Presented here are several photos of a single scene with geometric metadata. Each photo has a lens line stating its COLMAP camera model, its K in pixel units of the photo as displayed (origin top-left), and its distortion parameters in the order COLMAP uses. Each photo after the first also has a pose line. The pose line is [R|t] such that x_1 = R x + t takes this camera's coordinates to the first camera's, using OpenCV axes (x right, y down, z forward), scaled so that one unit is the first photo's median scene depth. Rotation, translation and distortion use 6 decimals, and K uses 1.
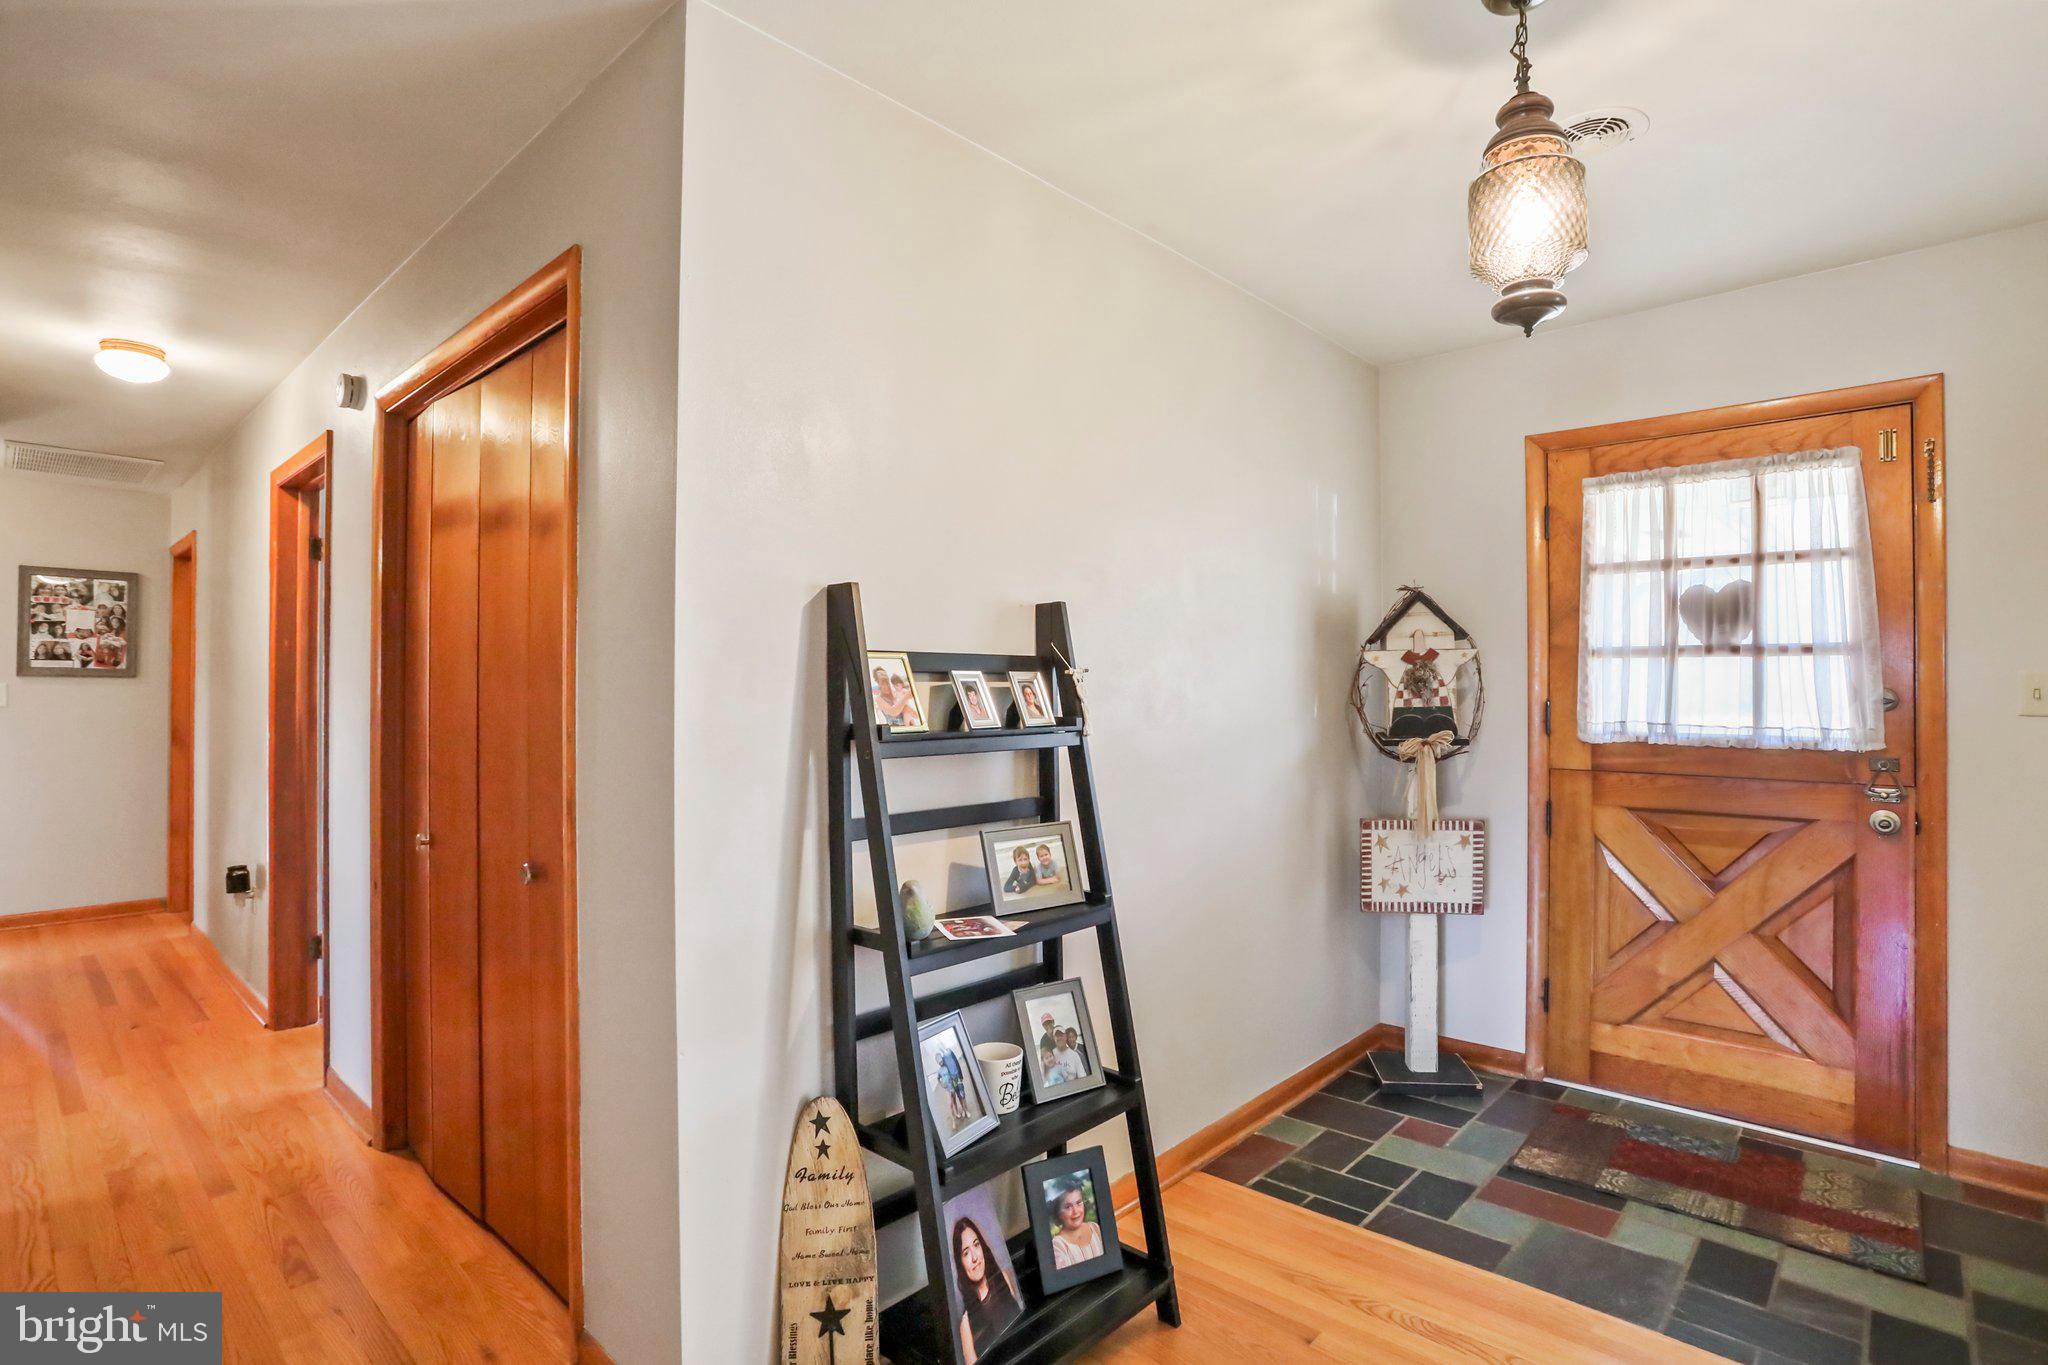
lens RADIAL K [[1006.9, 0, 1014.3], [0, 1006.9, 689.0], [0, 0, 1]] dist [-0.069539, 0.025228]
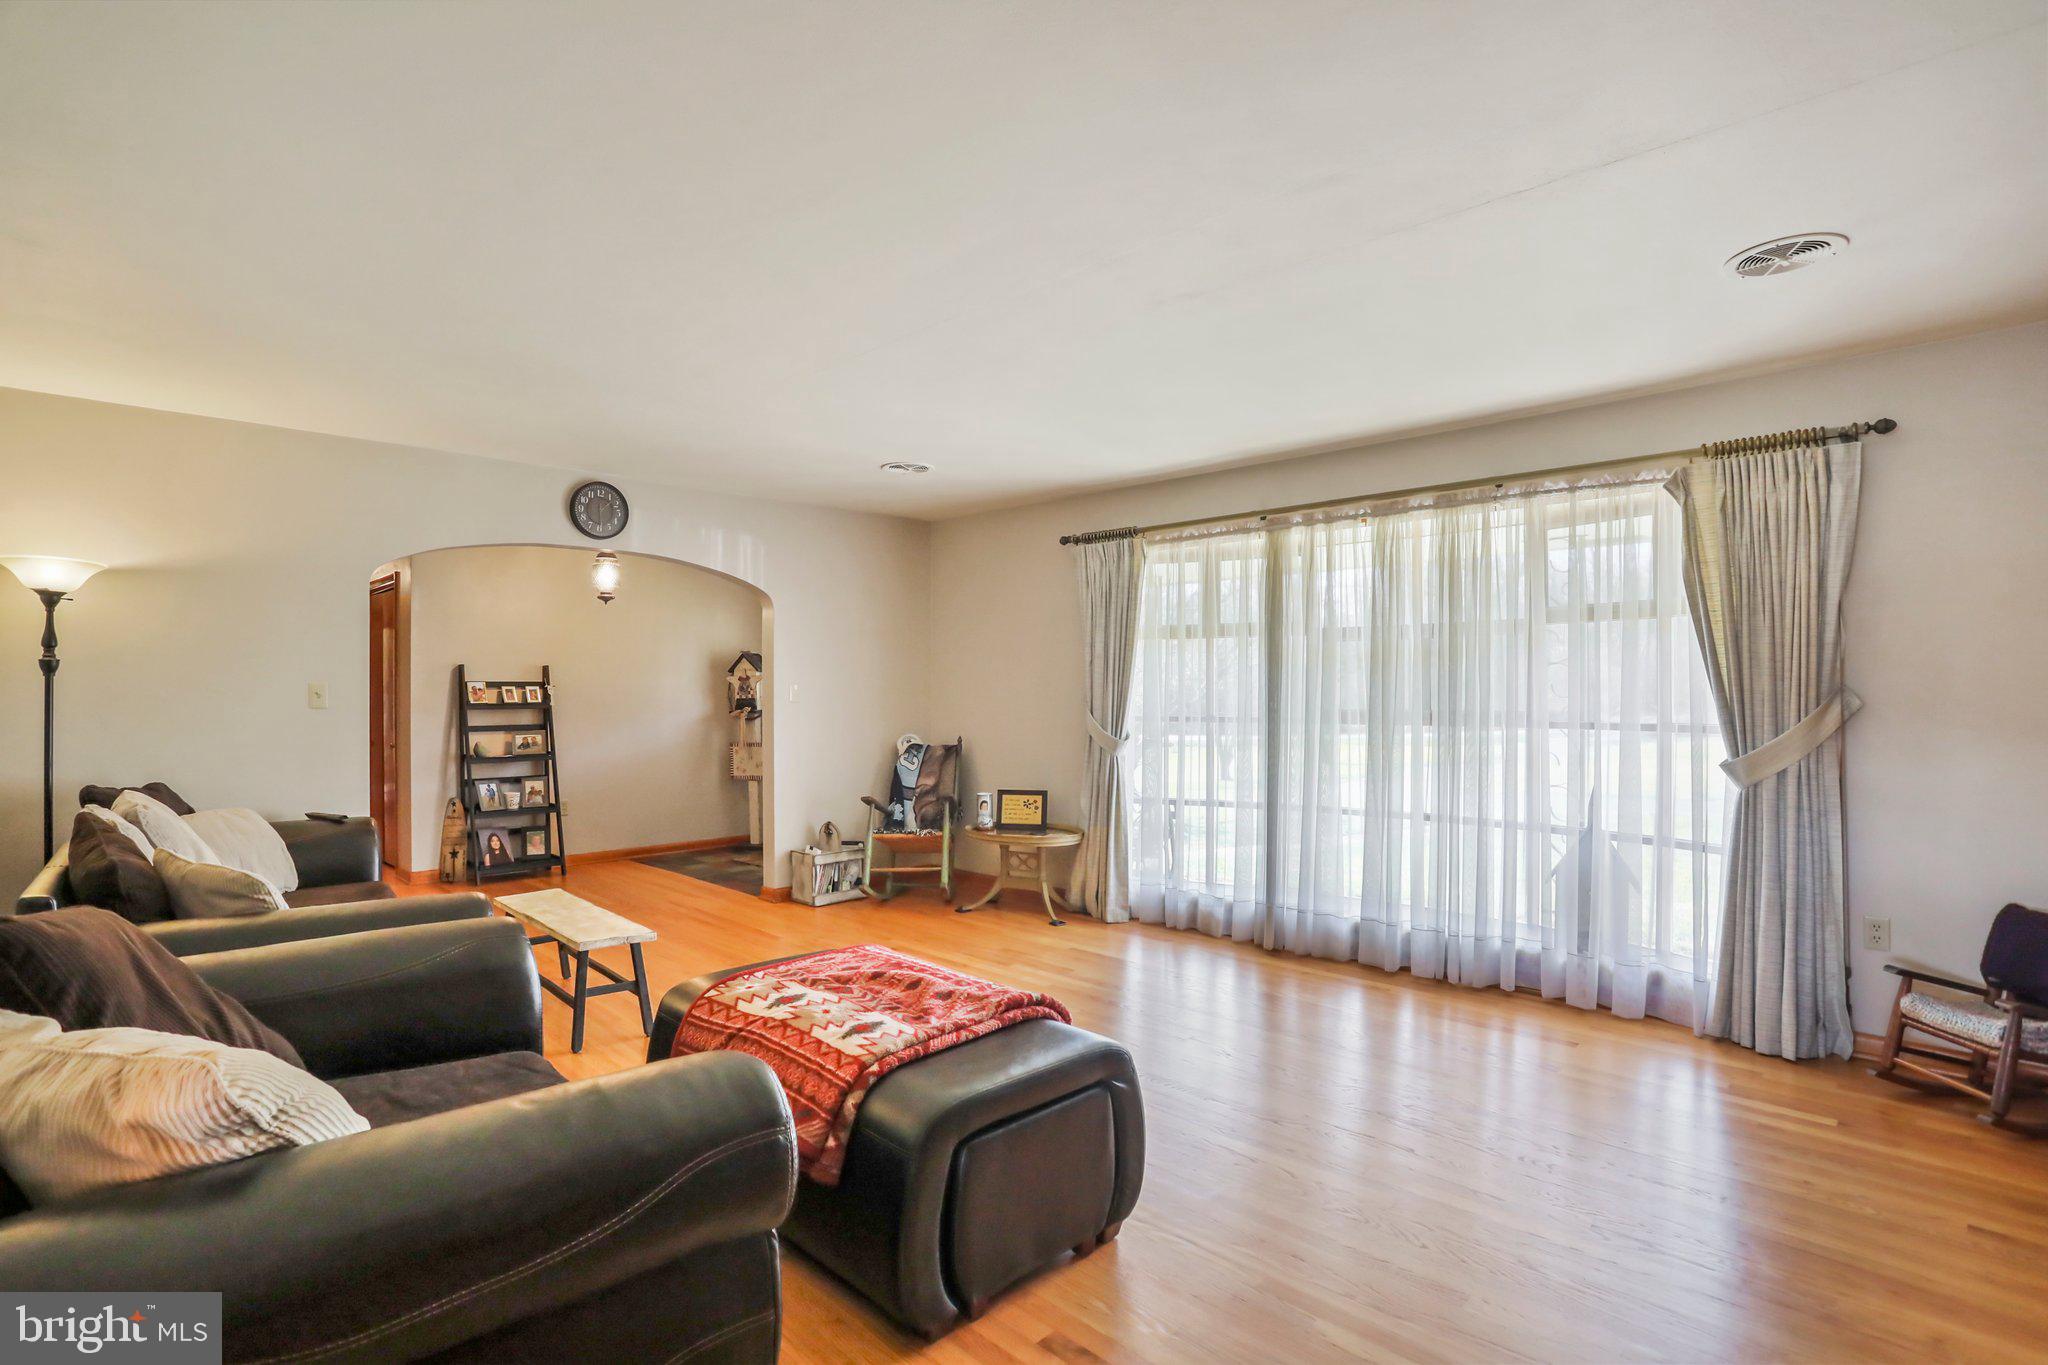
lens RADIAL K [[1006.9, 0, 1008.1], [0, 1006.9, 682.8], [0, 0, 1]] dist [-0.069539, 0.025228]
pose [[0.999238, -0.002163, -0.038969, 1.837150], [0.001923, 0.999979, -0.006214, -0.006134], [0.038981, 0.006134, 0.999221, -2.399255]]
